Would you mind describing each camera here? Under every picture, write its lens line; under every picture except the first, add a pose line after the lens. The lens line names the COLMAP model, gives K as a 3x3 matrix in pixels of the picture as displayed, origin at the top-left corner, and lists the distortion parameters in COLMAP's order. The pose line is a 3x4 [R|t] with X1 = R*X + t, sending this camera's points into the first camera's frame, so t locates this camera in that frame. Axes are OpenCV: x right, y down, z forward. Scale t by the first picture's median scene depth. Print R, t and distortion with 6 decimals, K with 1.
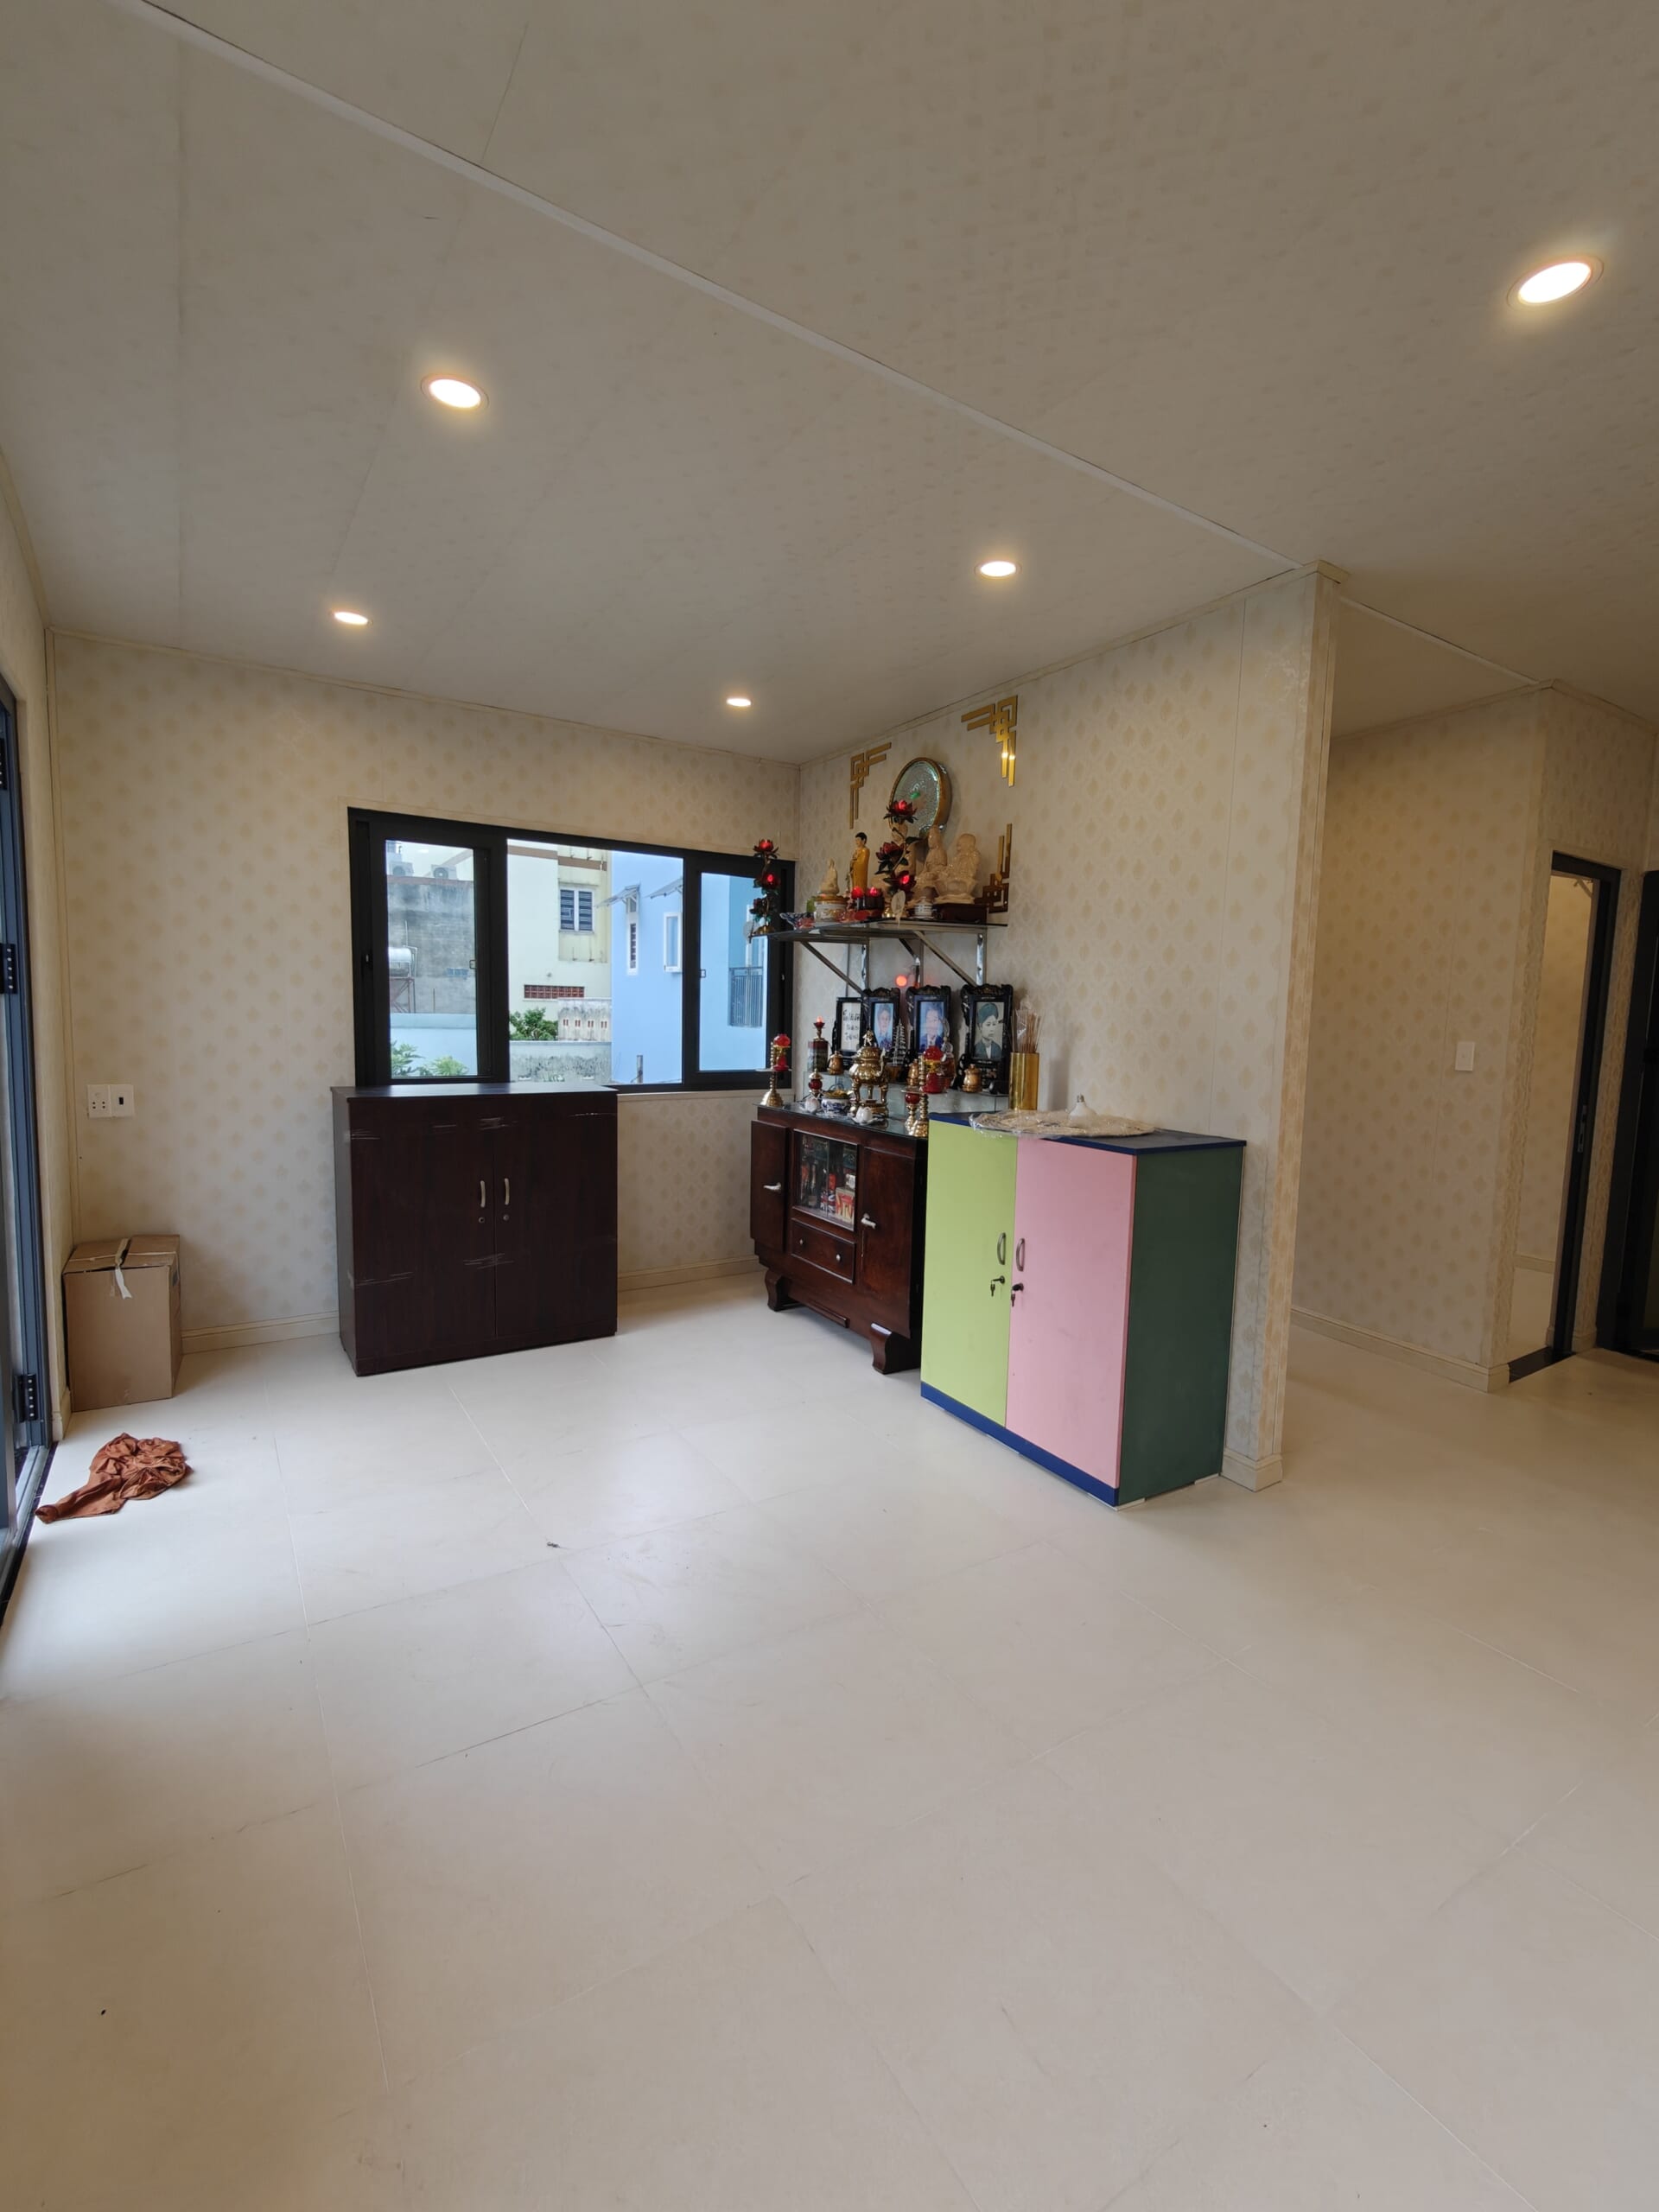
lens RADIAL K [[993.4, 0, 836.9], [0, 993.4, 1116.3], [0, 0, 1]] dist [0.000692, -0.000317]
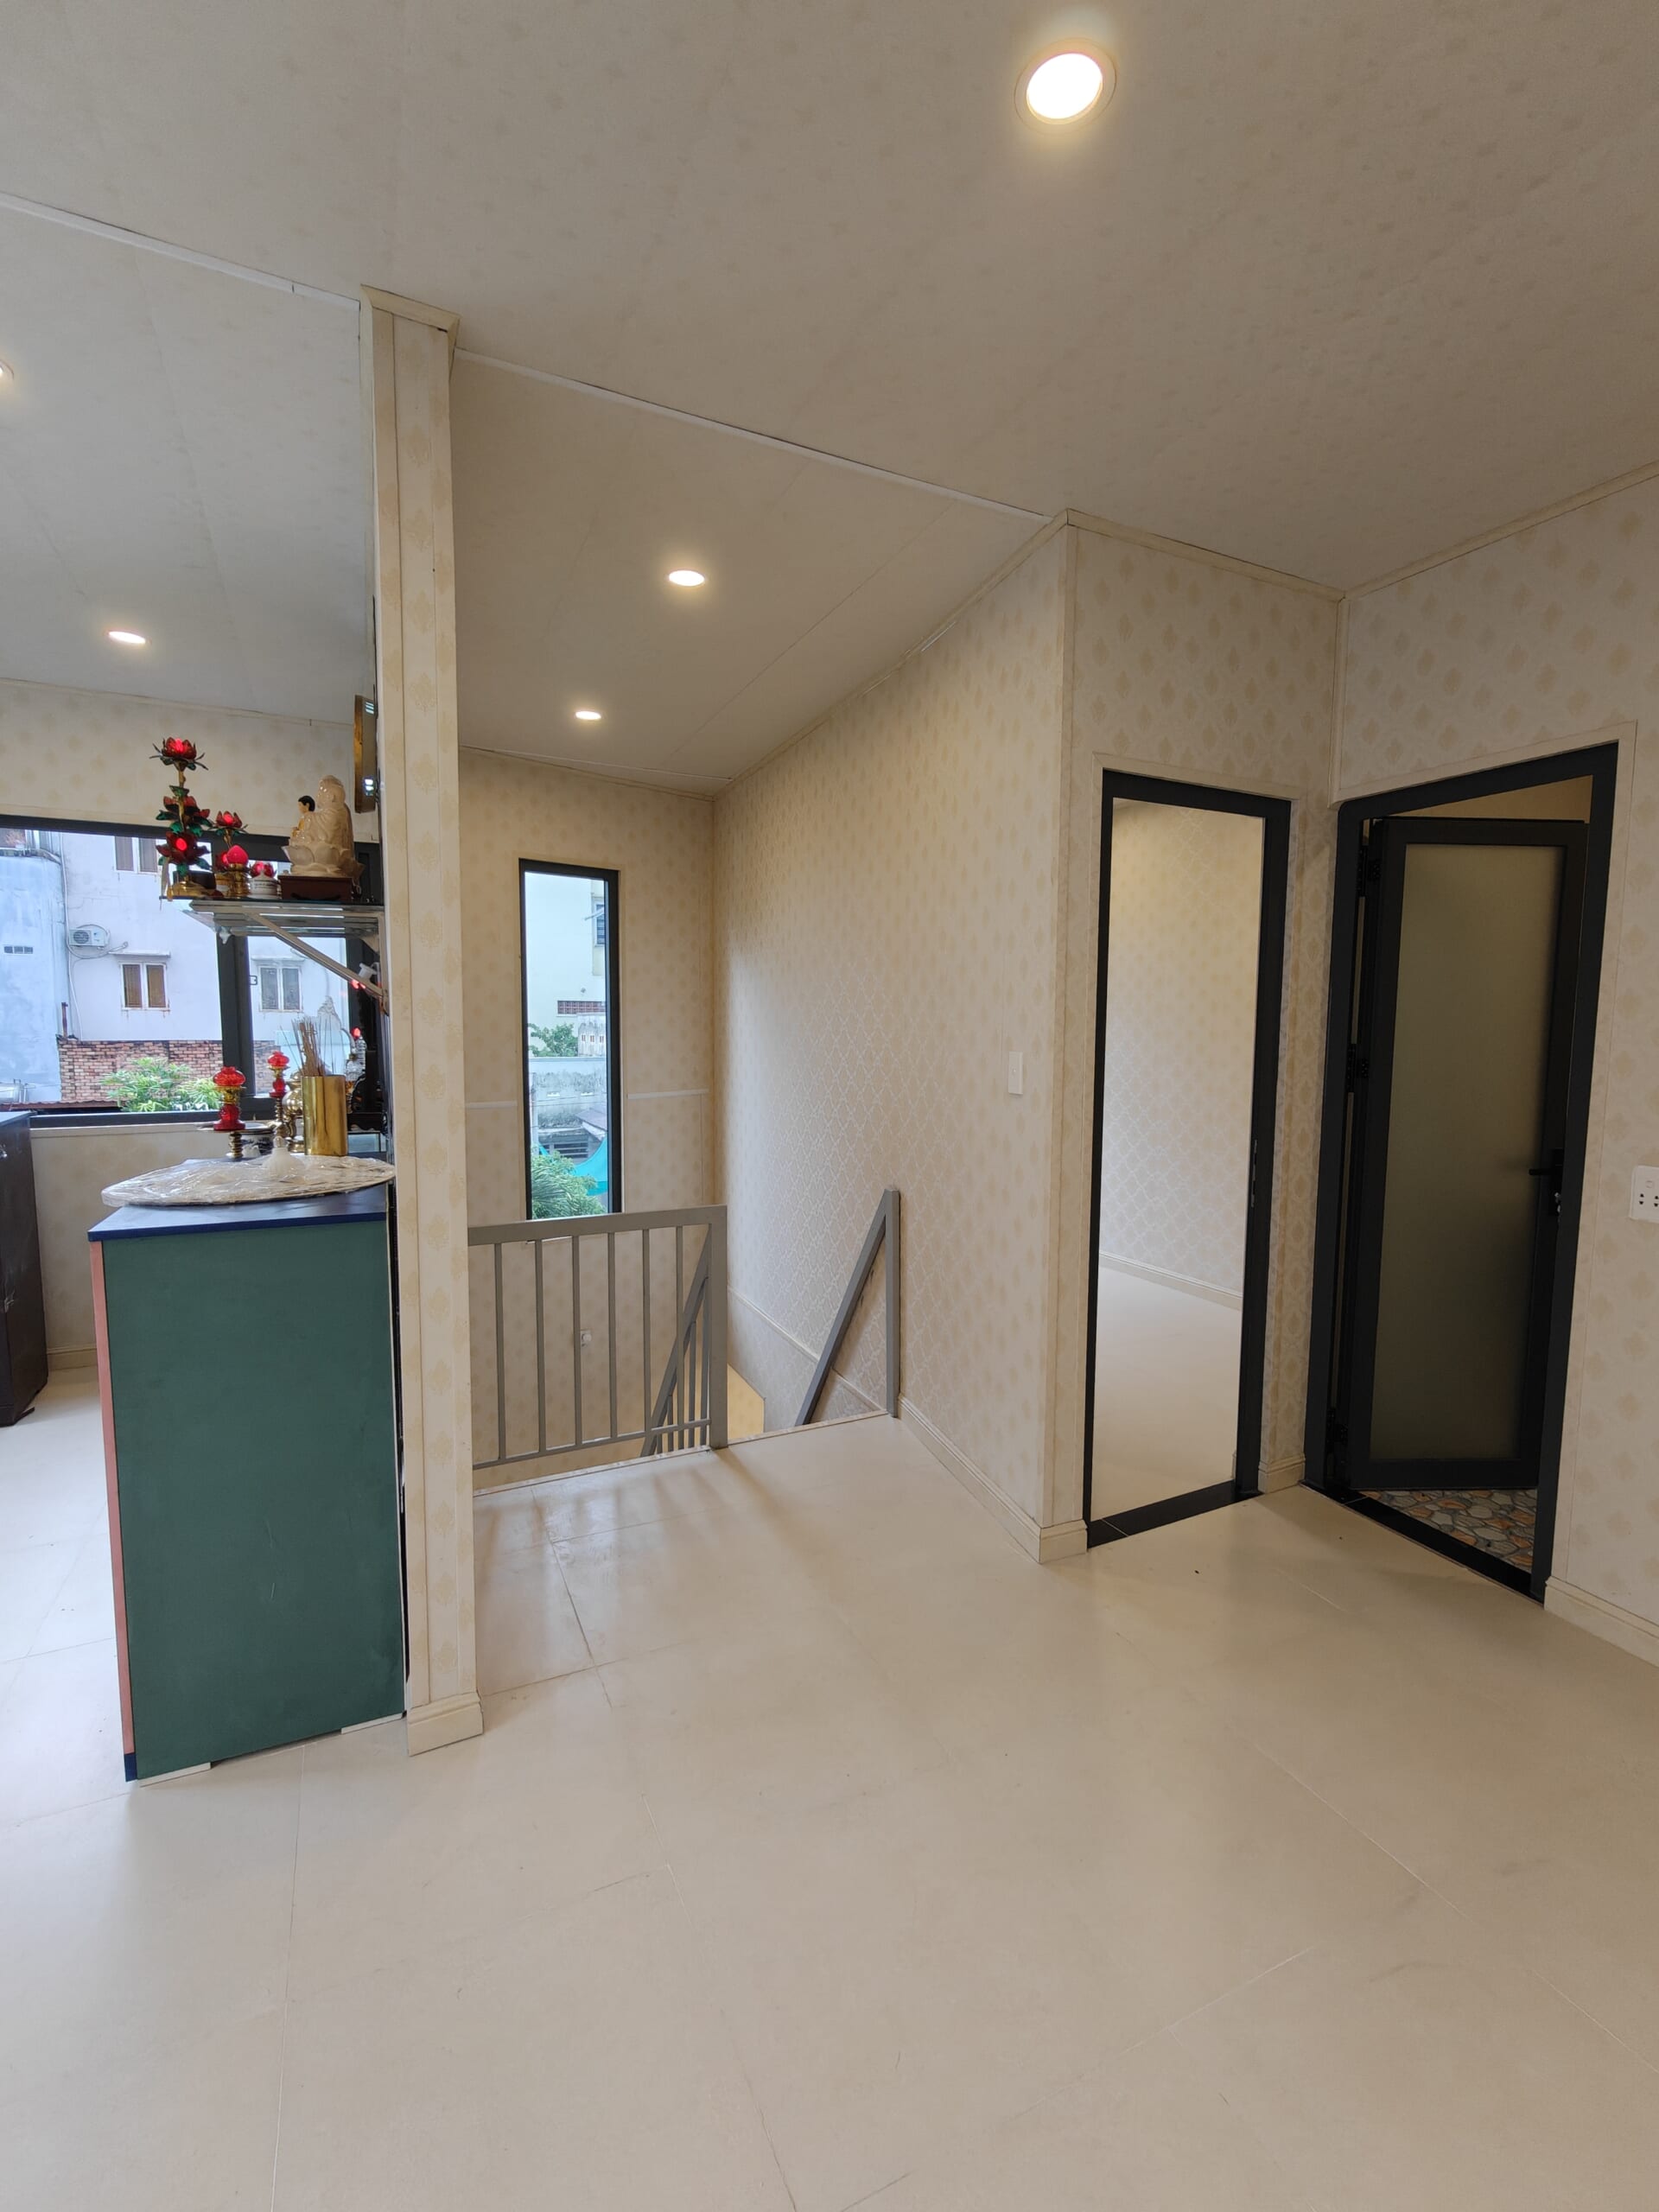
lens RADIAL K [[993.4, 0, 836.1], [0, 993.4, 1114.3], [0, 0, 1]] dist [0.000692, -0.000317]
pose [[0.992796, -0.003966, -0.119754, 0.614193], [0.002298, 0.999898, -0.014070, -0.022938], [0.119798, 0.013694, 0.992704, 0.307851]]
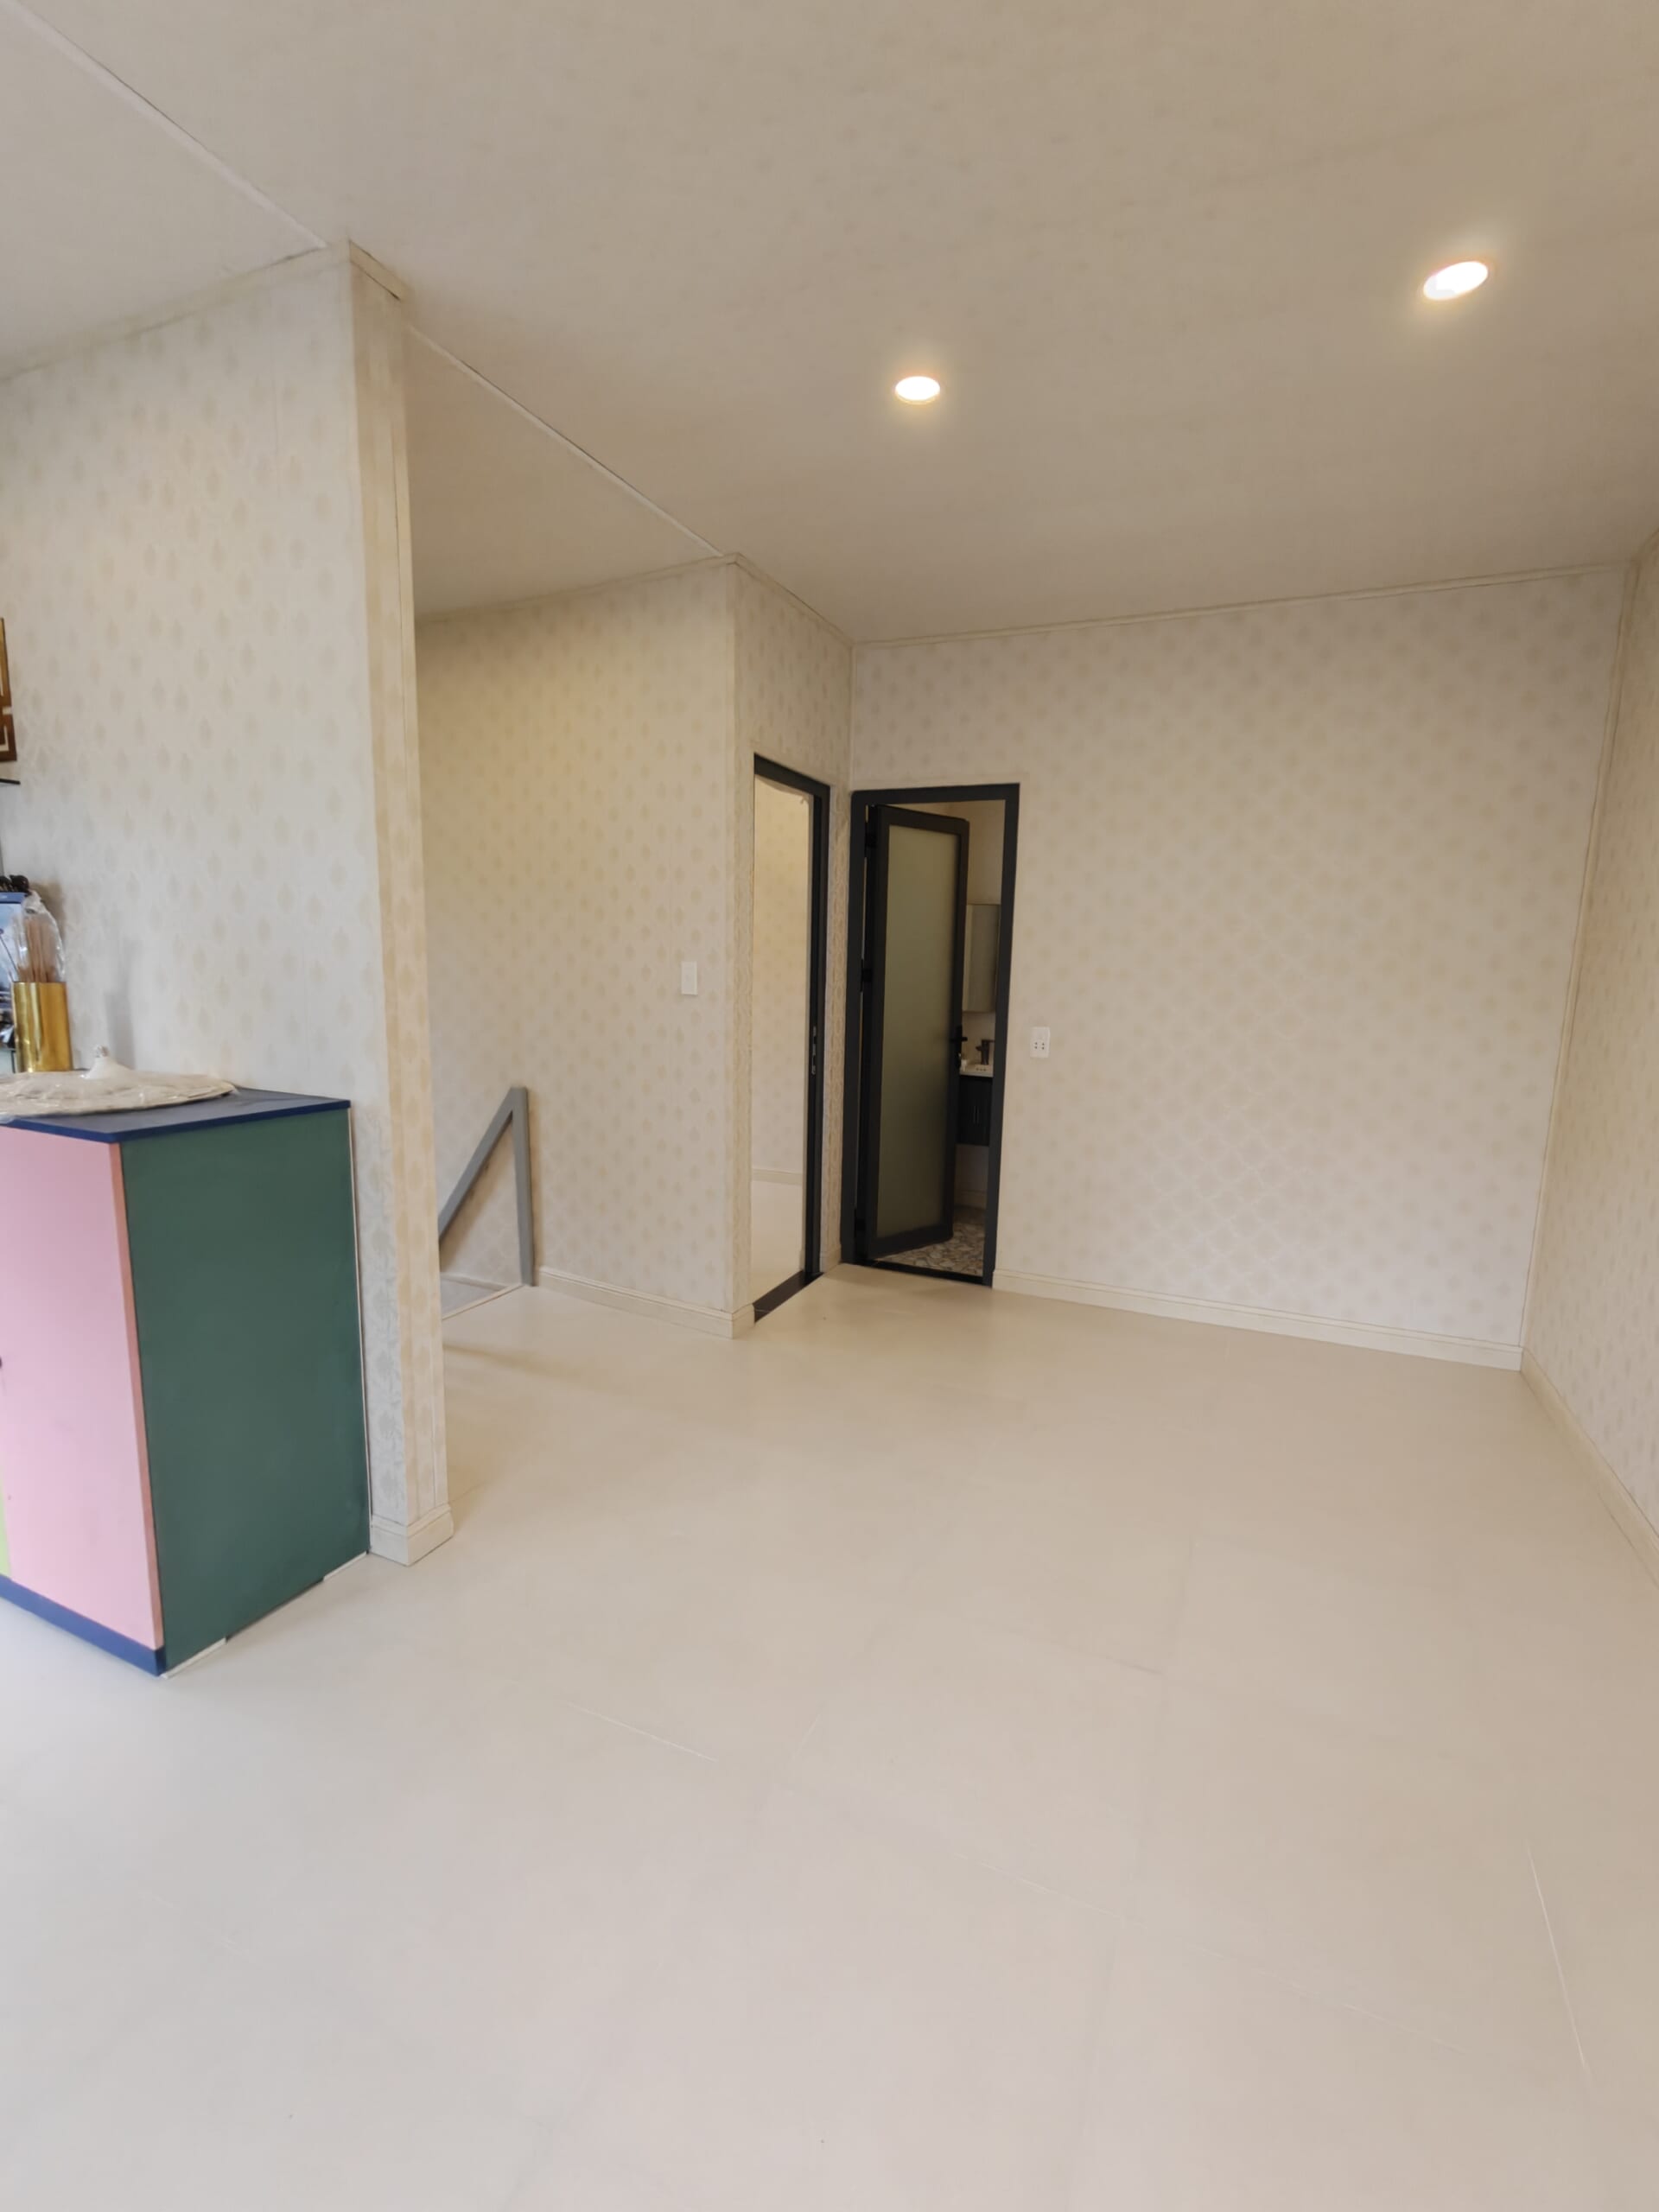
lens RADIAL K [[993.4, 0, 845.6], [0, 993.4, 1109.9], [0, 0, 1]] dist [0.000692, -0.000317]
pose [[0.836176, -0.085748, 0.541717, 0.262589], [0.051731, 0.995630, 0.077749, -0.004448], [-0.546016, -0.036988, 0.836958, 0.170559]]
